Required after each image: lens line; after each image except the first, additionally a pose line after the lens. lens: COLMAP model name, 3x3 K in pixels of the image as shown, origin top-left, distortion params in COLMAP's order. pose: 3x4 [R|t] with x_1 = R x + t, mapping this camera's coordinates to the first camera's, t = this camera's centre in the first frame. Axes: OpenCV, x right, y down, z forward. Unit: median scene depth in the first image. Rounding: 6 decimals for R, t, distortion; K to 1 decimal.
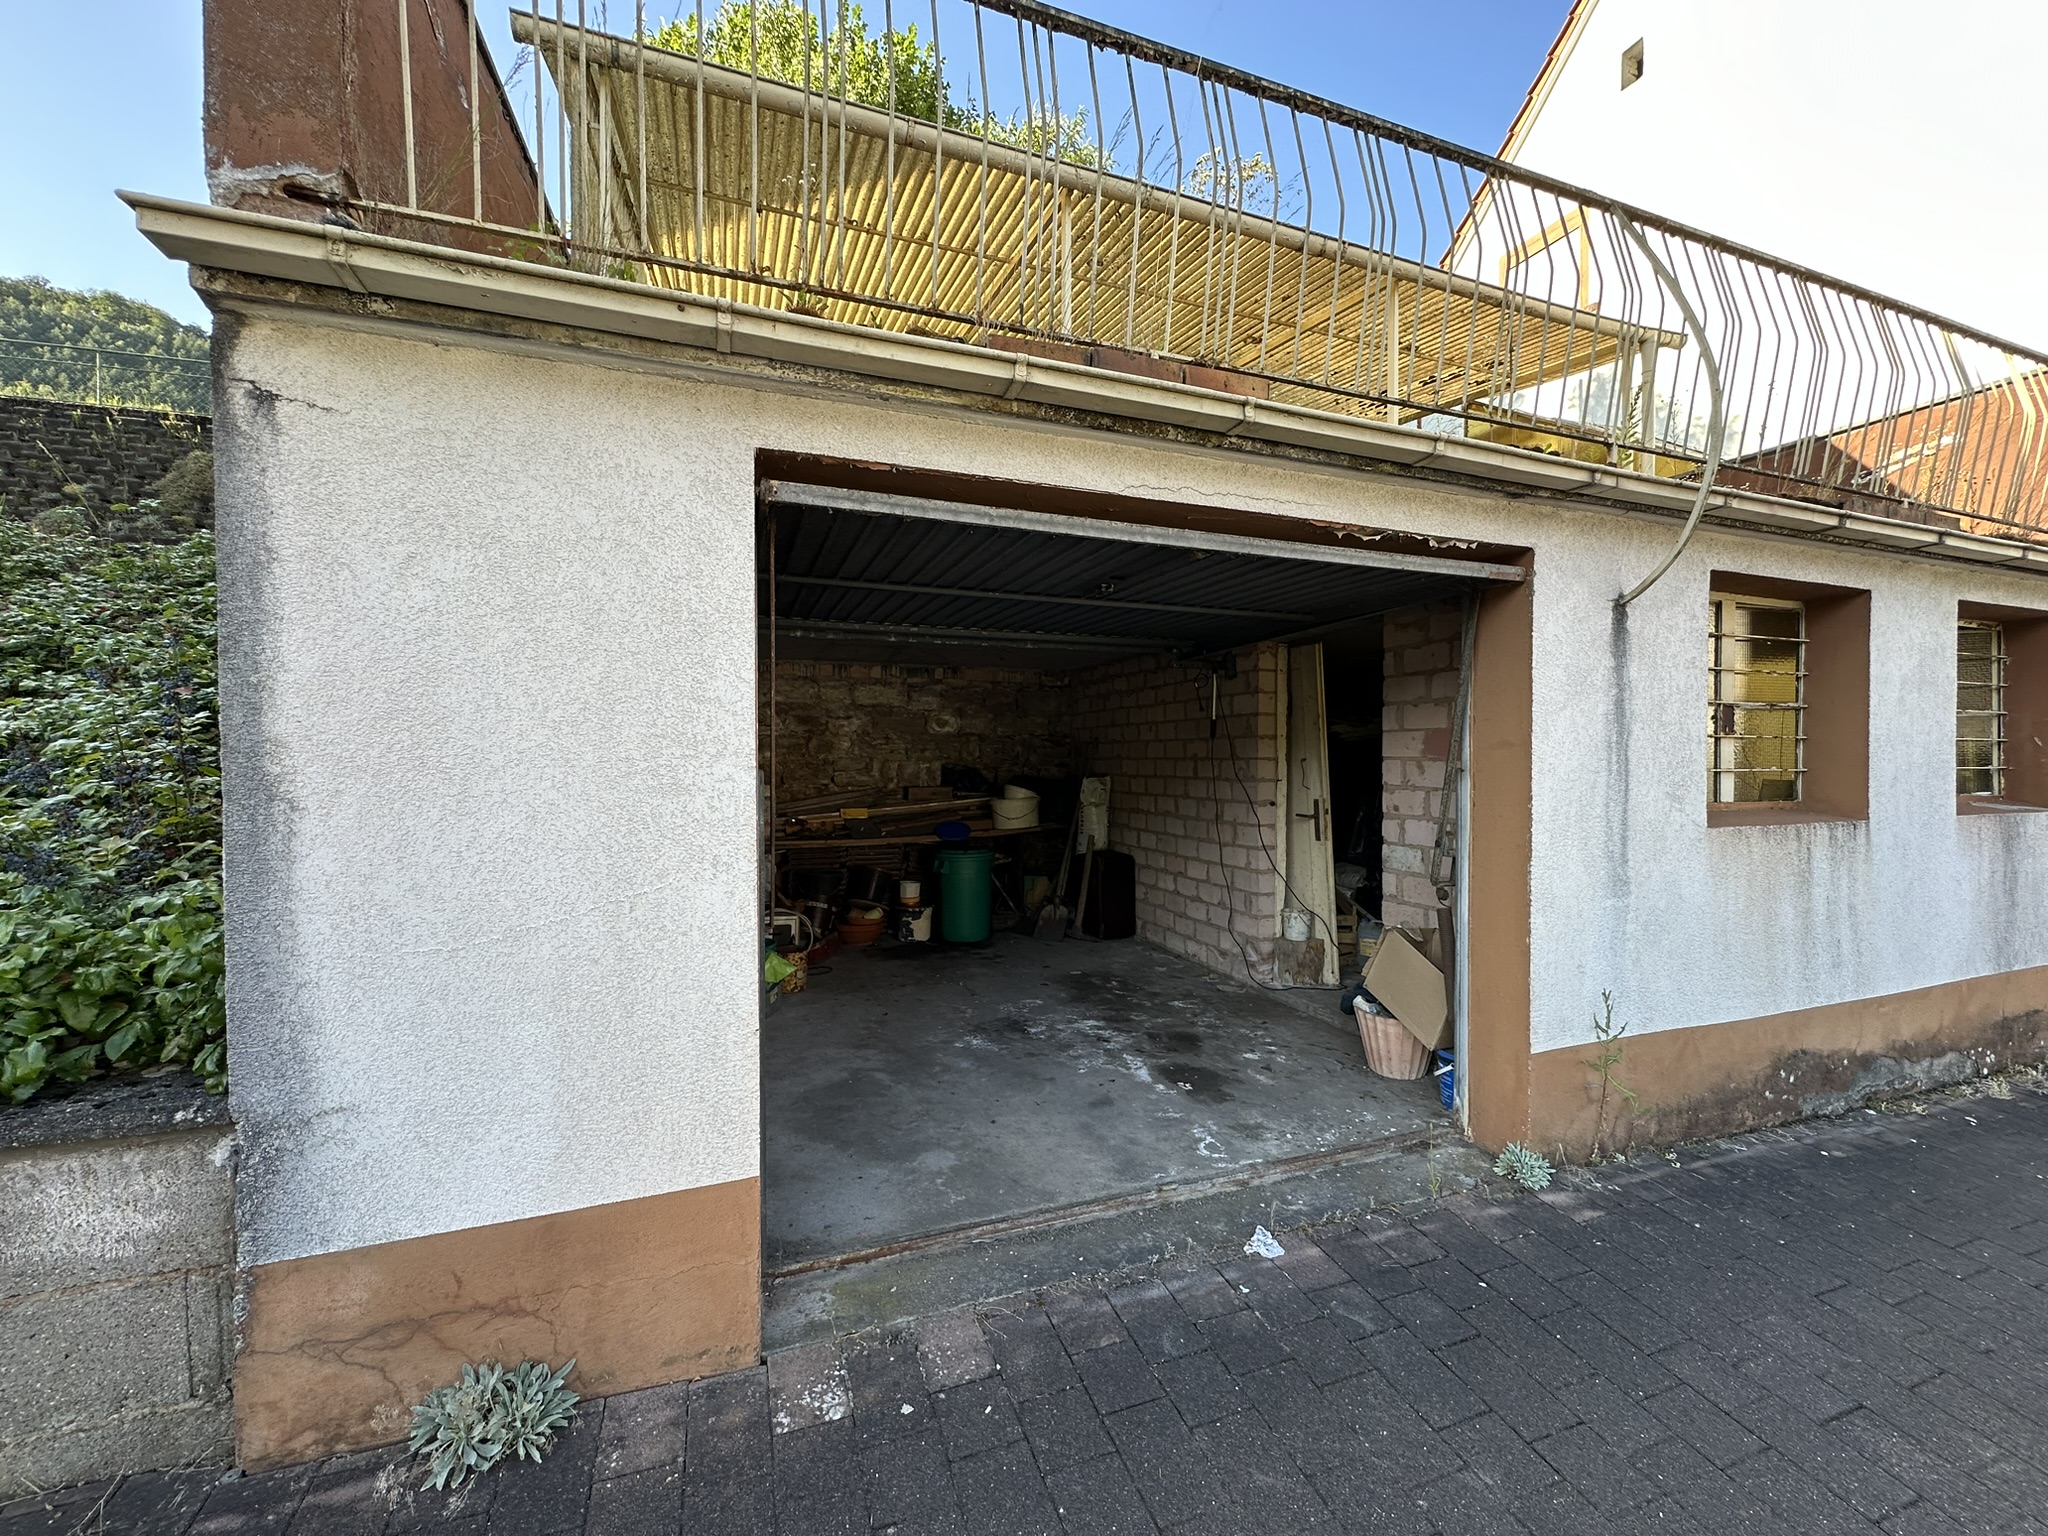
lens RADIAL K [[815.8, 0, 1025.3], [0, 815.8, 763.8], [0, 0, 1]] dist [-0.002655, 0.000854]
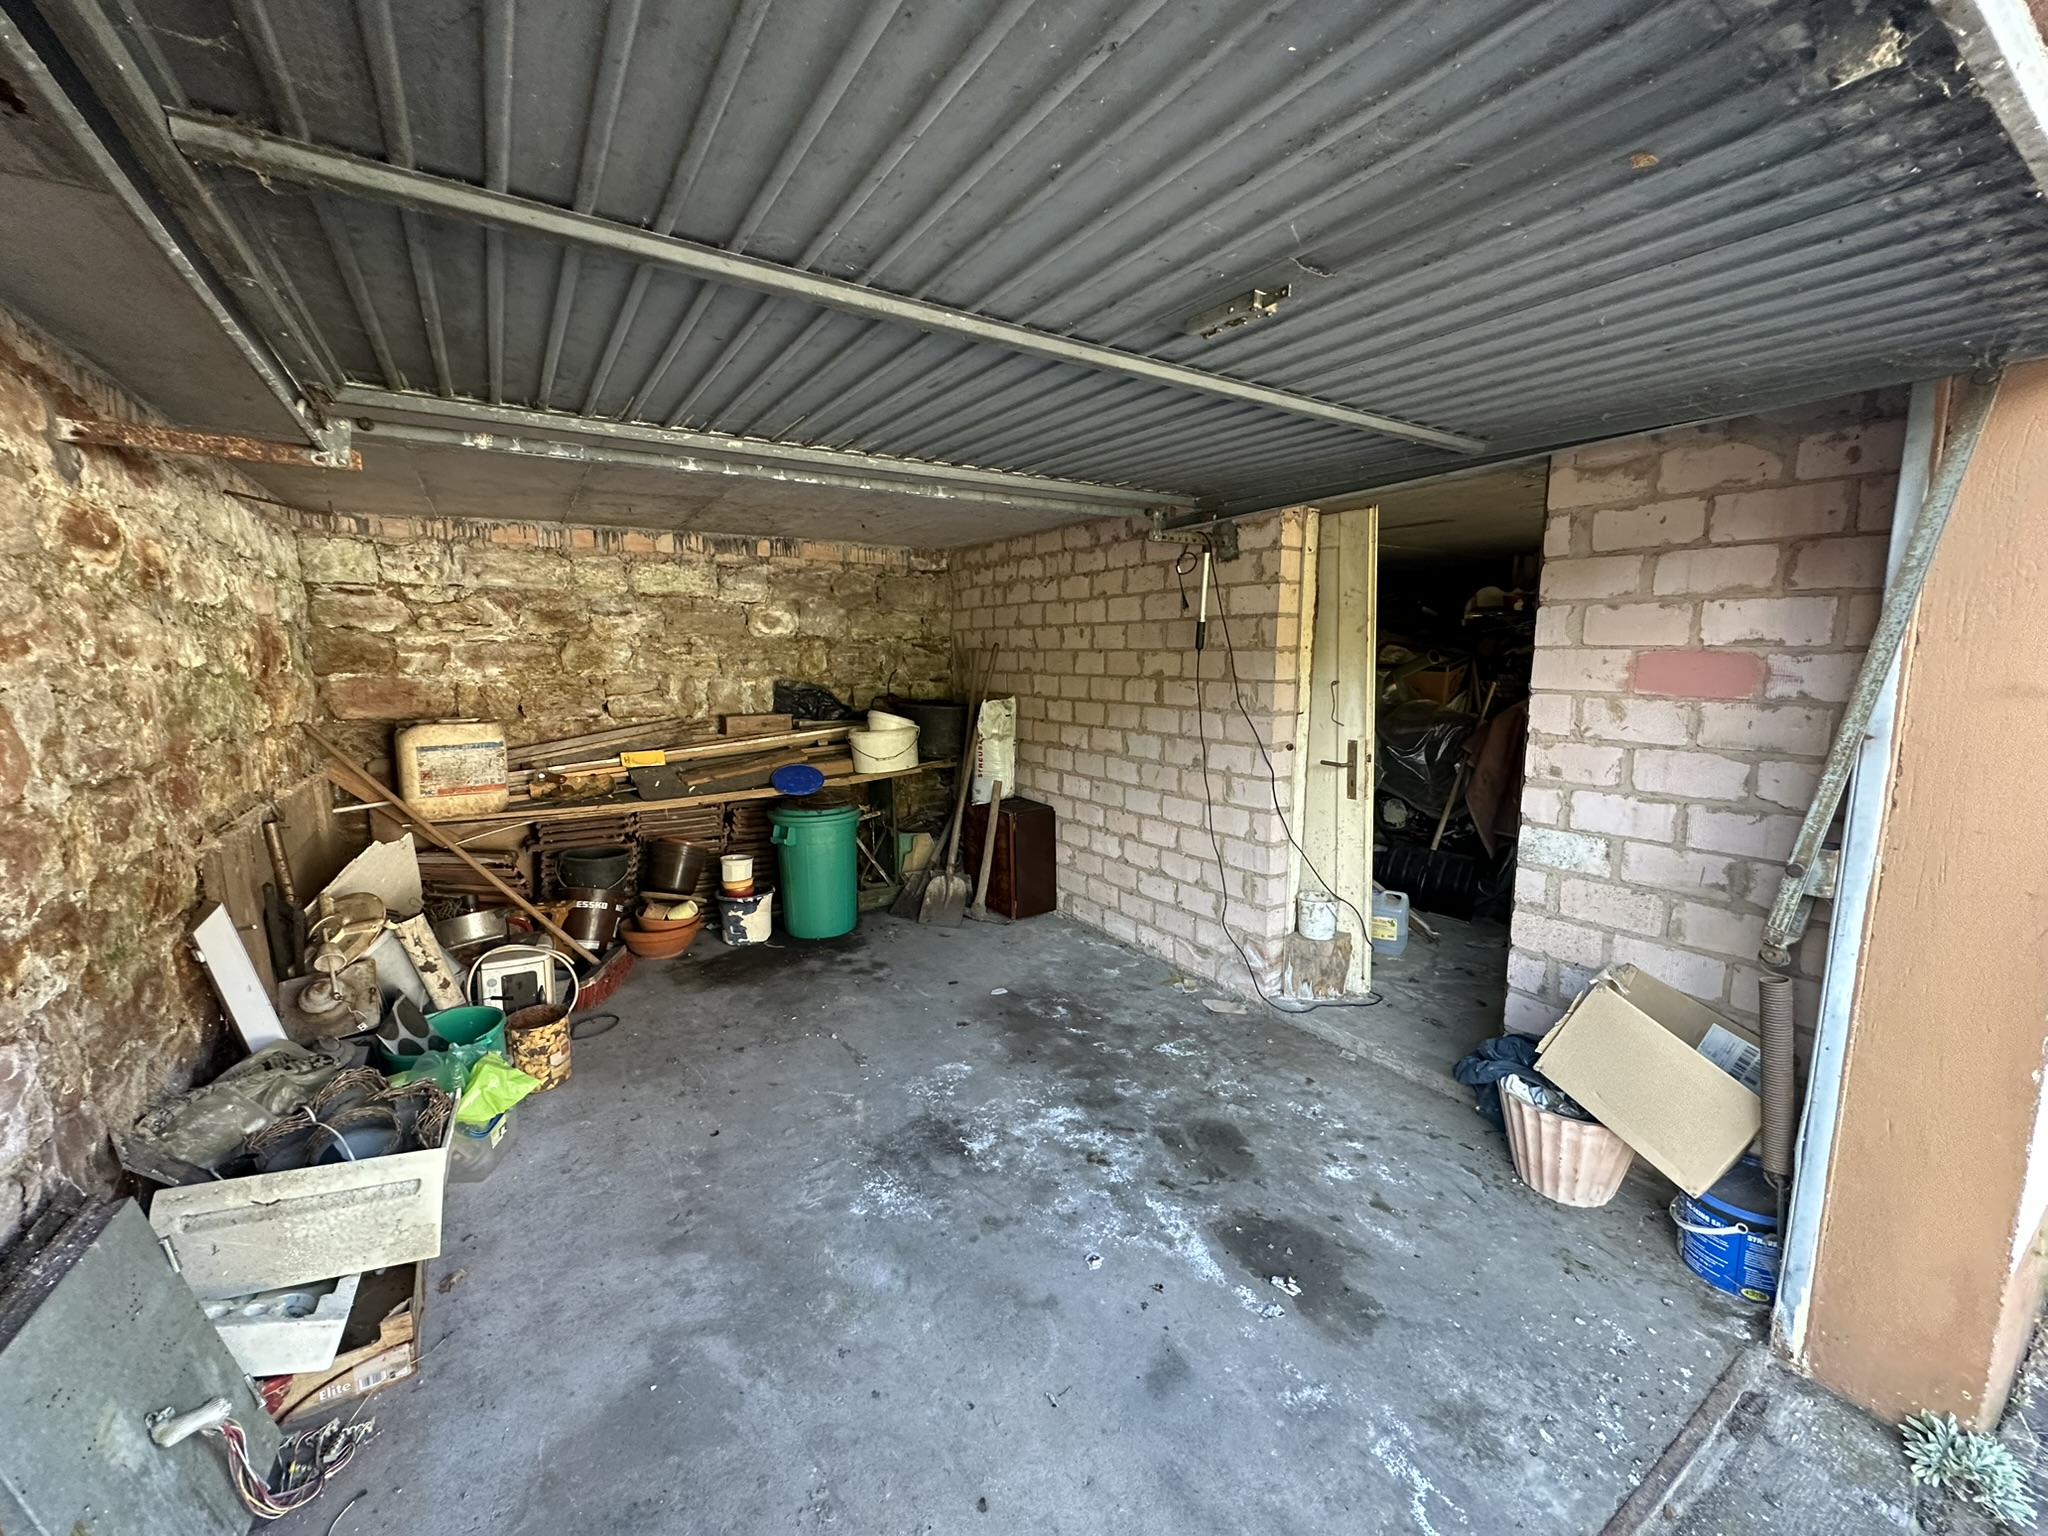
lens RADIAL K [[815.8, 0, 1023.2], [0, 815.8, 764.0], [0, 0, 1]] dist [-0.002655, 0.000854]
pose [[0.976208, -0.033155, 0.214286, -0.059273], [0.004825, 0.991318, 0.131397, -0.025911], [-0.216782, -0.127236, 0.967893, 0.343876]]
